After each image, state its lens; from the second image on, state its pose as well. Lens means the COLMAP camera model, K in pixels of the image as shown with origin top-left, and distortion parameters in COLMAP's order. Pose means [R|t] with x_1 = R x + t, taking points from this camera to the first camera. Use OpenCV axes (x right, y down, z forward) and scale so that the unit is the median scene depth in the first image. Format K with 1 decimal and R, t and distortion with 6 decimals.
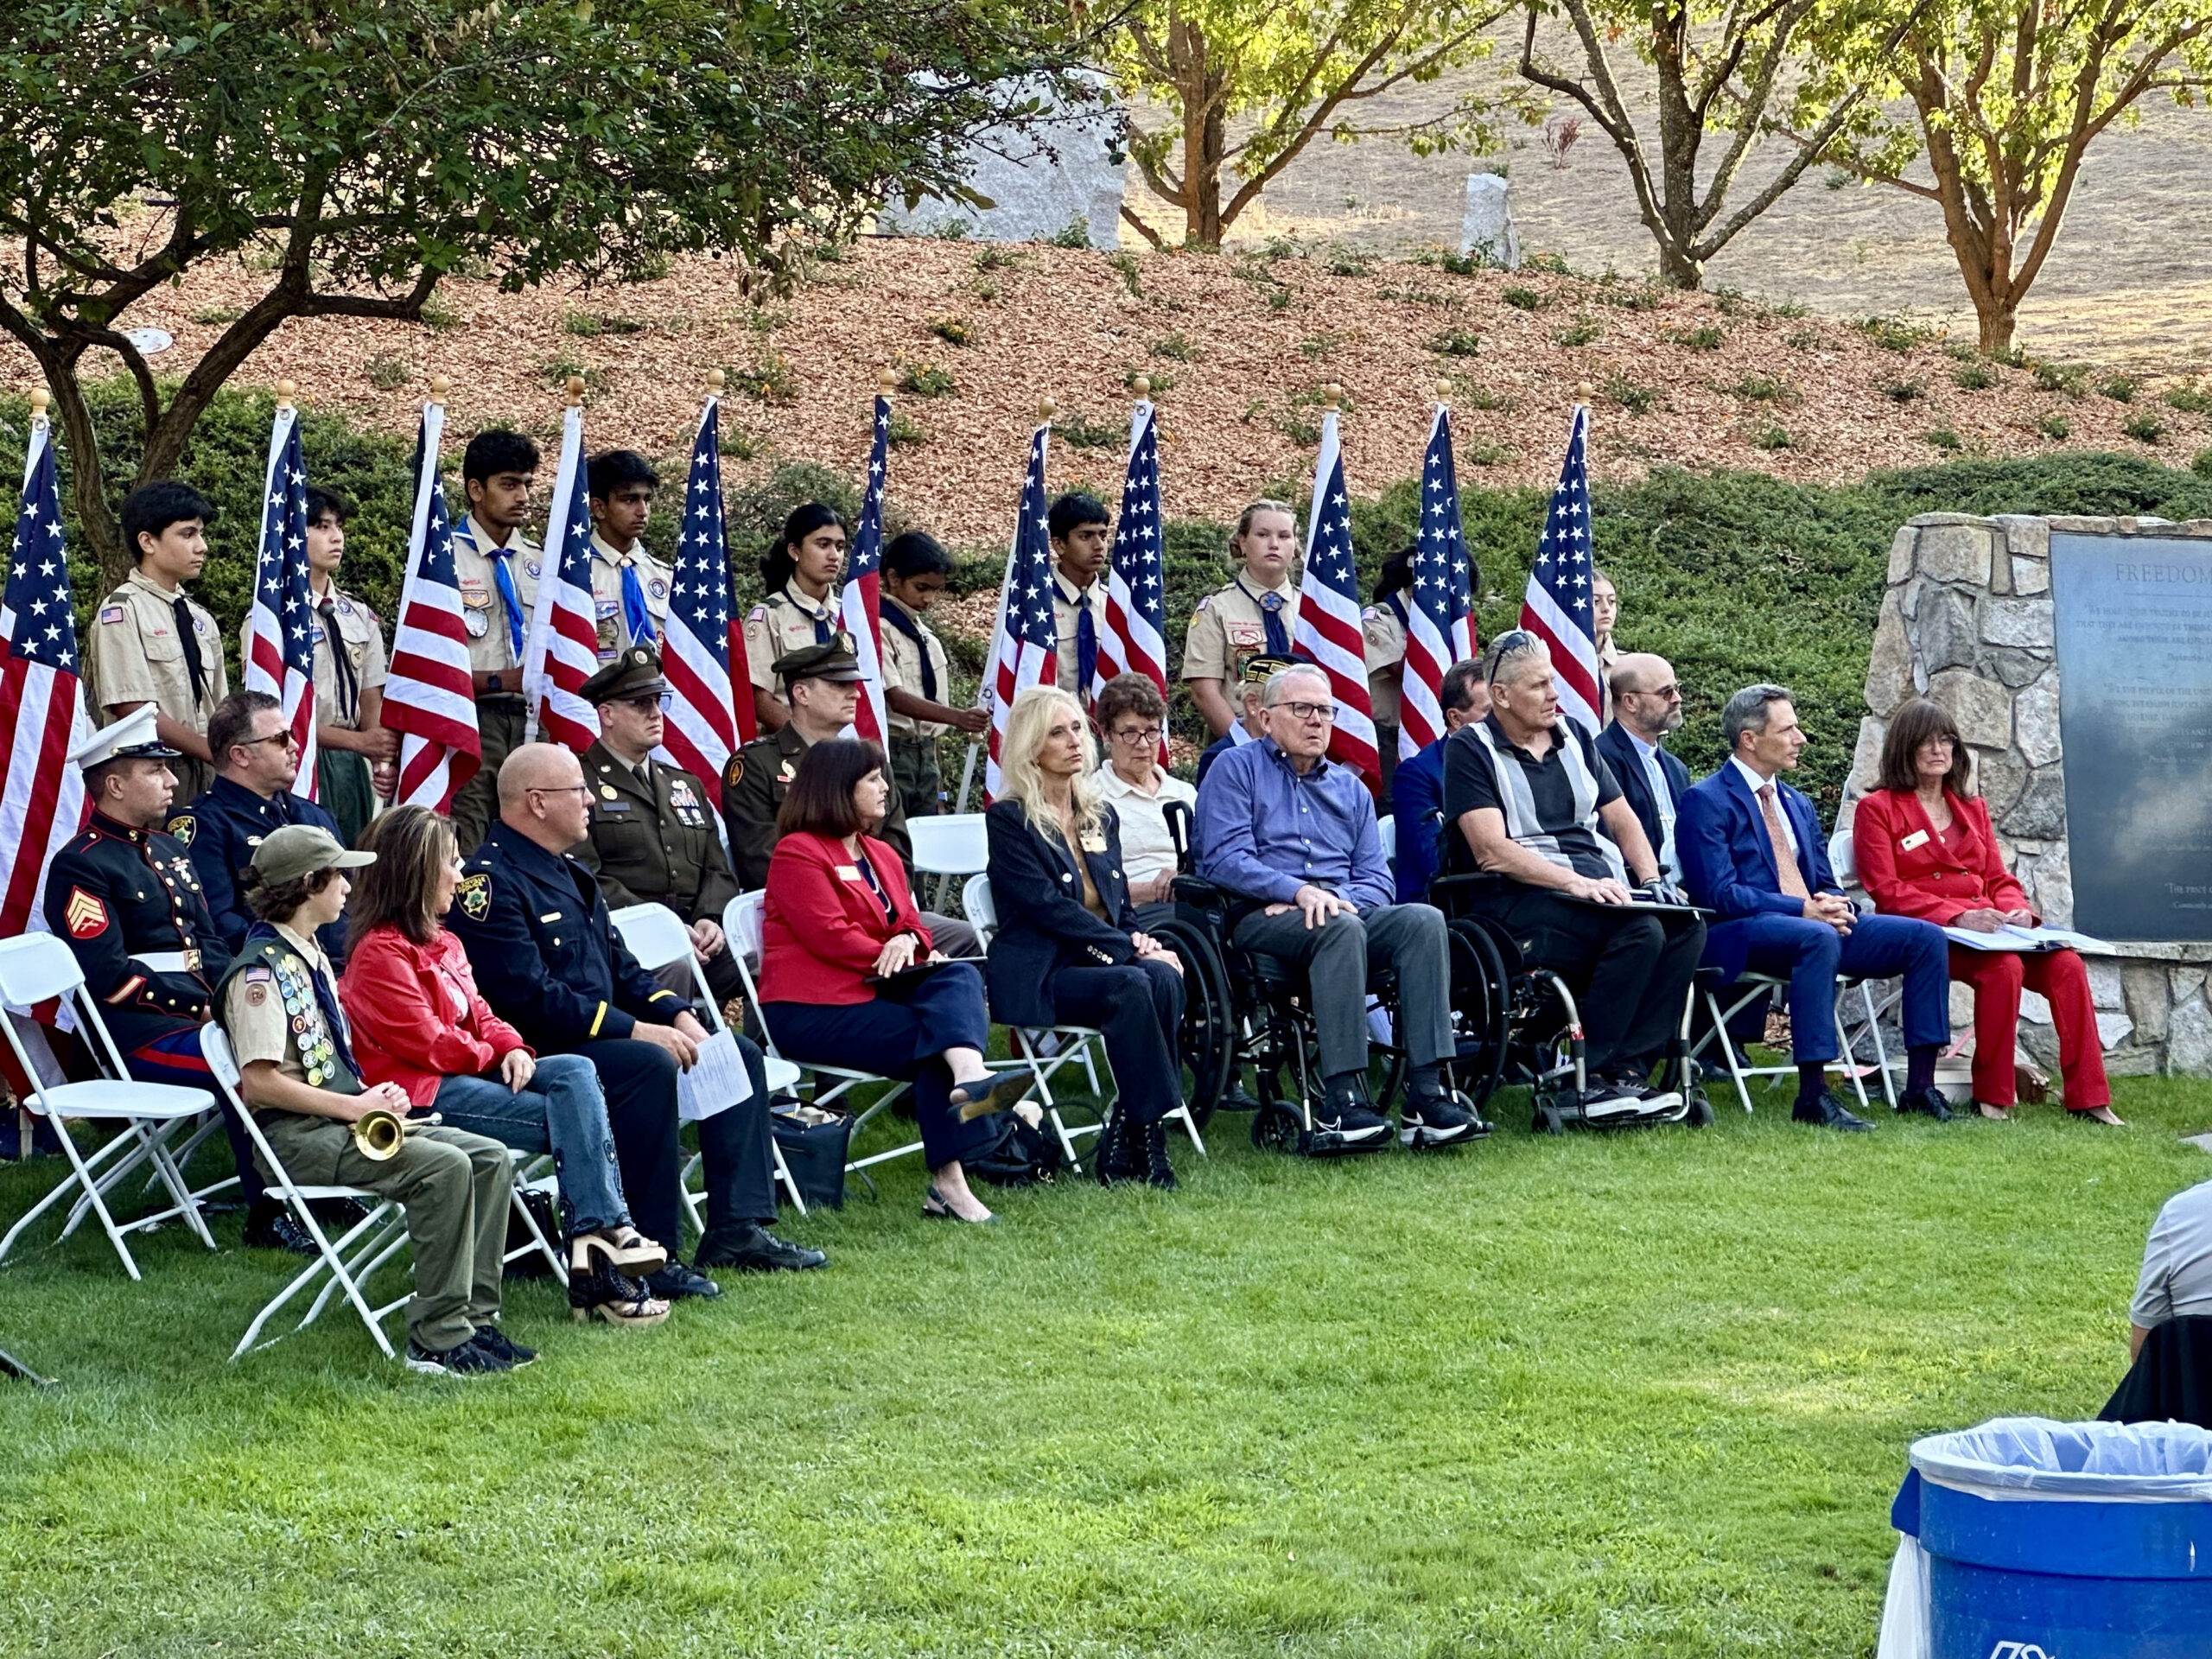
lens RADIAL K [[6485.3, 0, 1121.2], [0, 6485.3, 840.8], [0, 0, 1]] dist [0.104442, 0.000000]
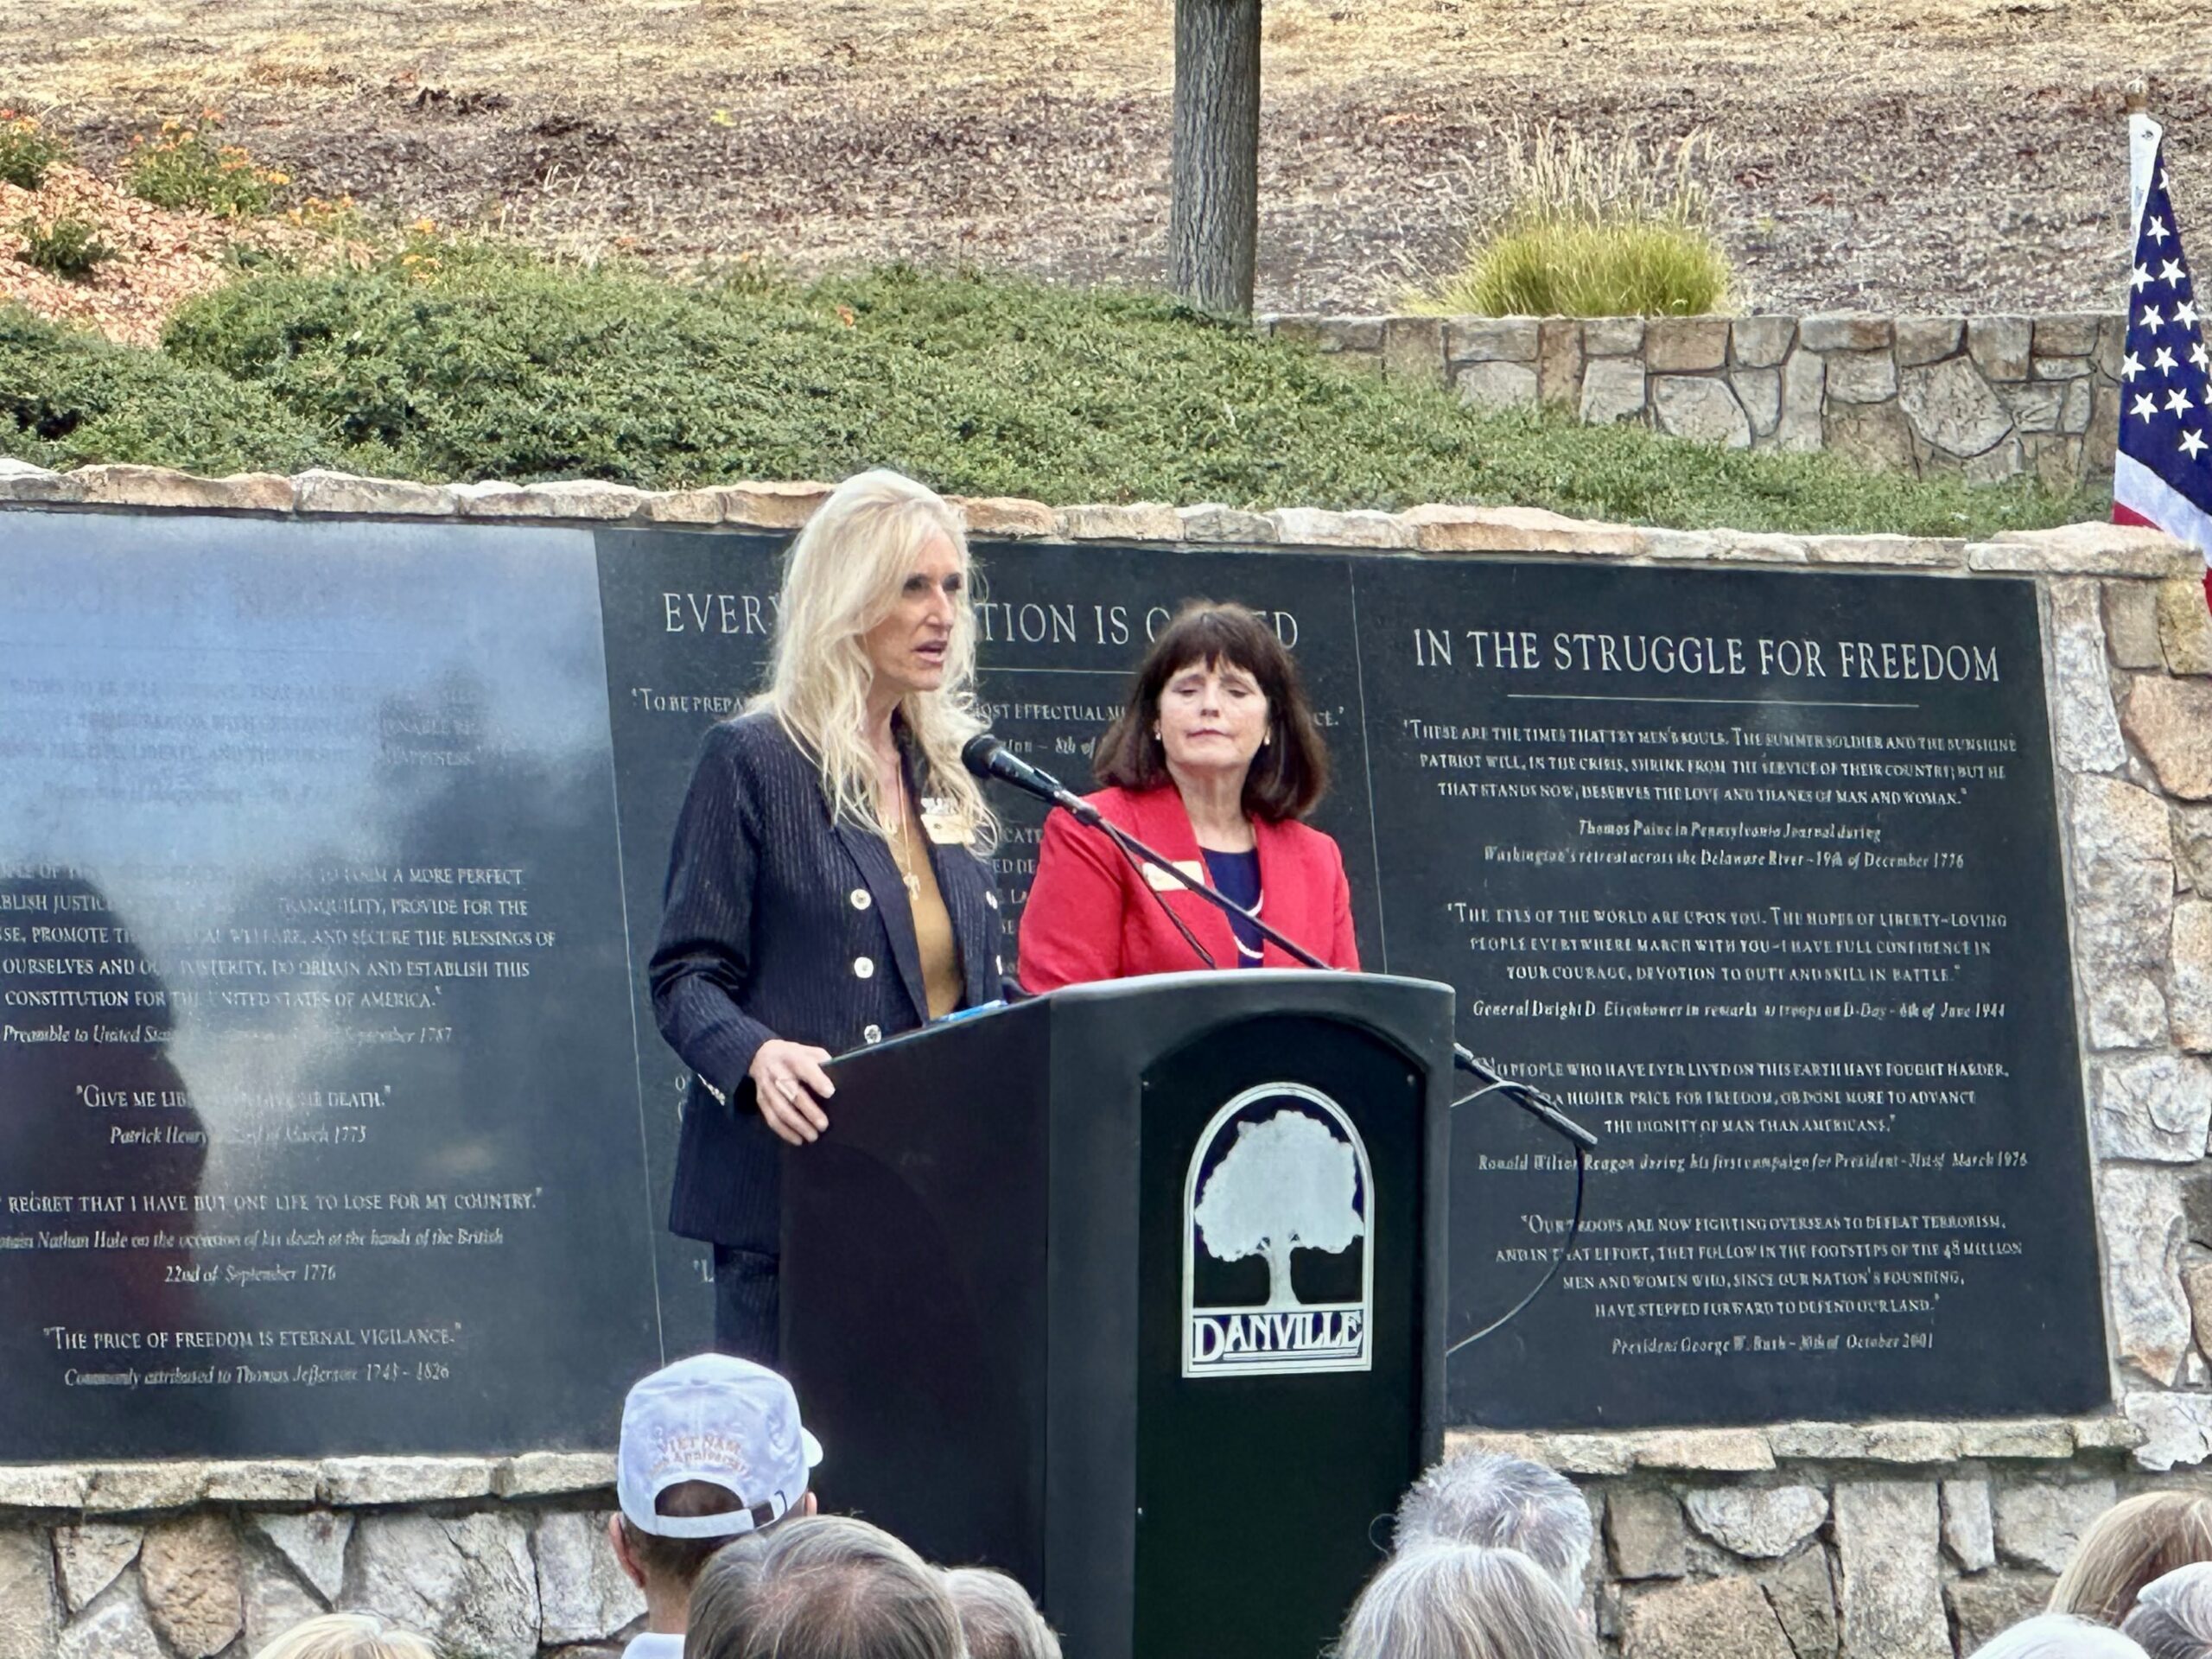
lens RADIAL K [[14491.6, 0, 1108.7], [0, 14491.6, 830.2], [0, 0, 1]] dist [-0.790891, 0.000000]
pose [[0.976607, -0.012501, 0.214669, 0.027858], [0.017367, 0.999633, -0.020797, -0.005153], [-0.214330, 0.024038, 0.976465, 0.070889]]
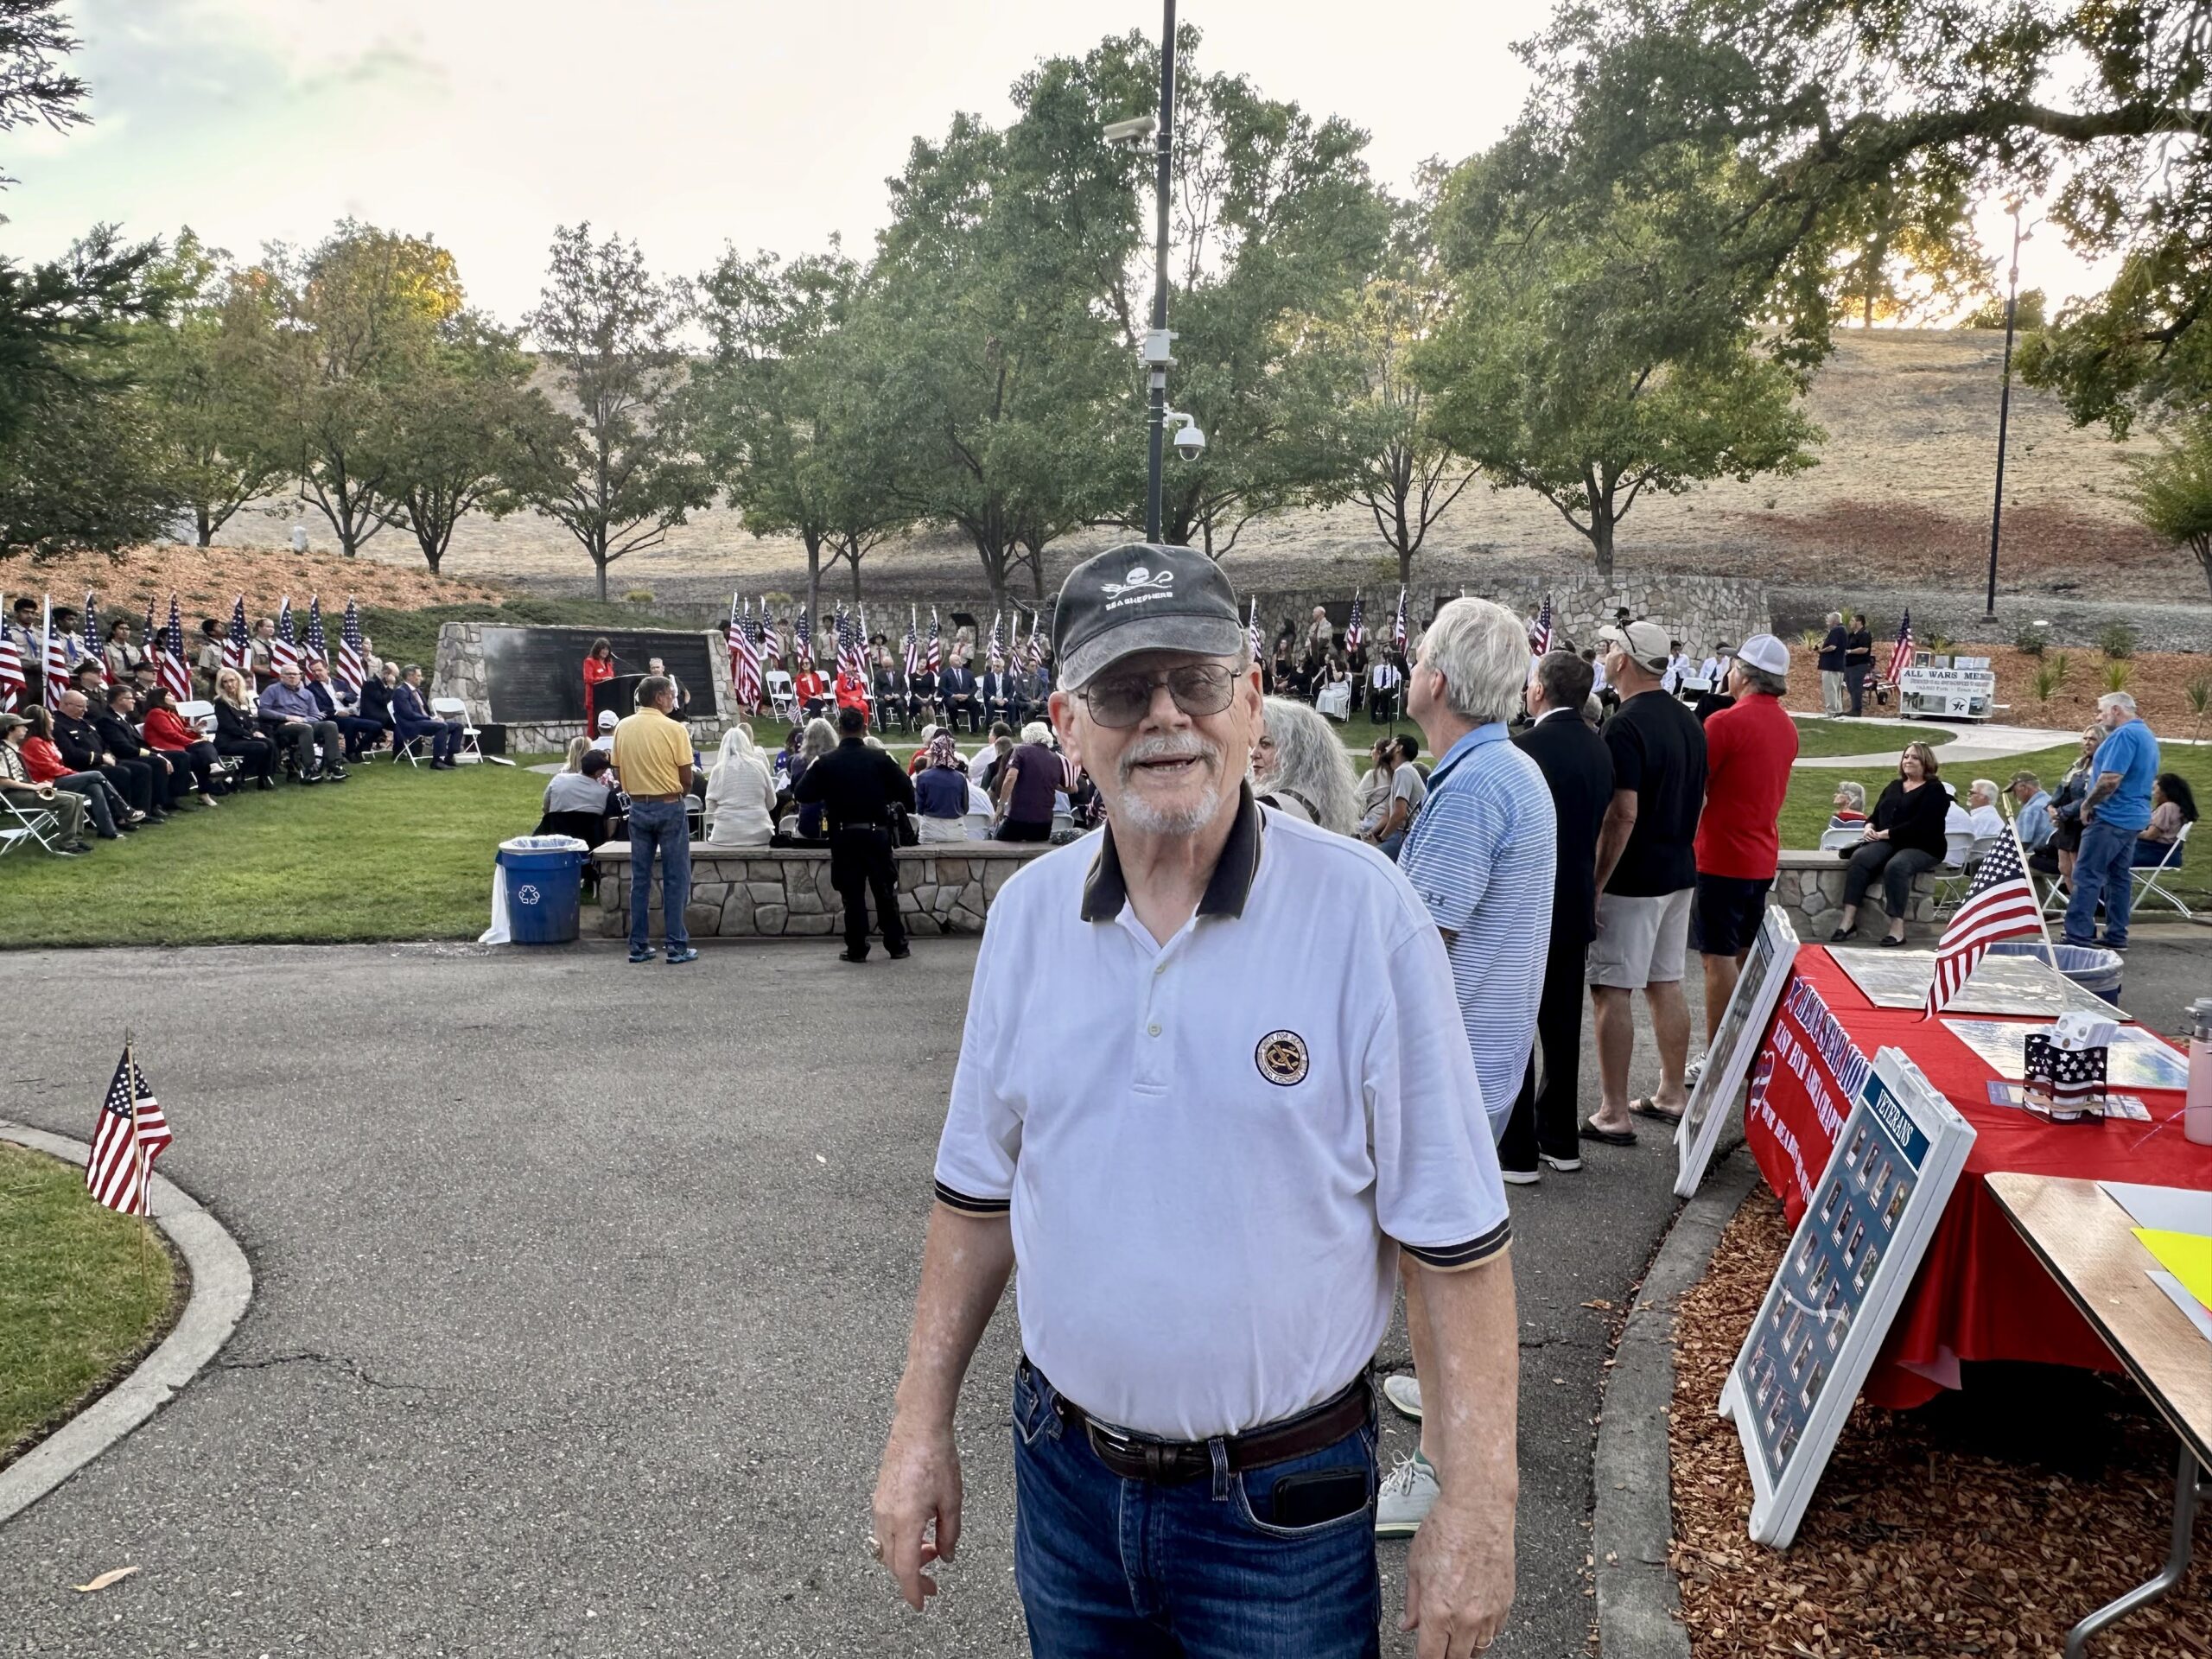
lens RADIAL K [[1498.4, 0, 1101.2], [0, 1498.4, 841.3], [0, 0, 1]] dist [-0.003246, -0.001630]
pose [[0.849041, -0.075452, 0.522911, -0.034307], [0.020142, 0.993653, 0.110673, -0.008341], [-0.527942, -0.083434, 0.845172, -0.052188]]
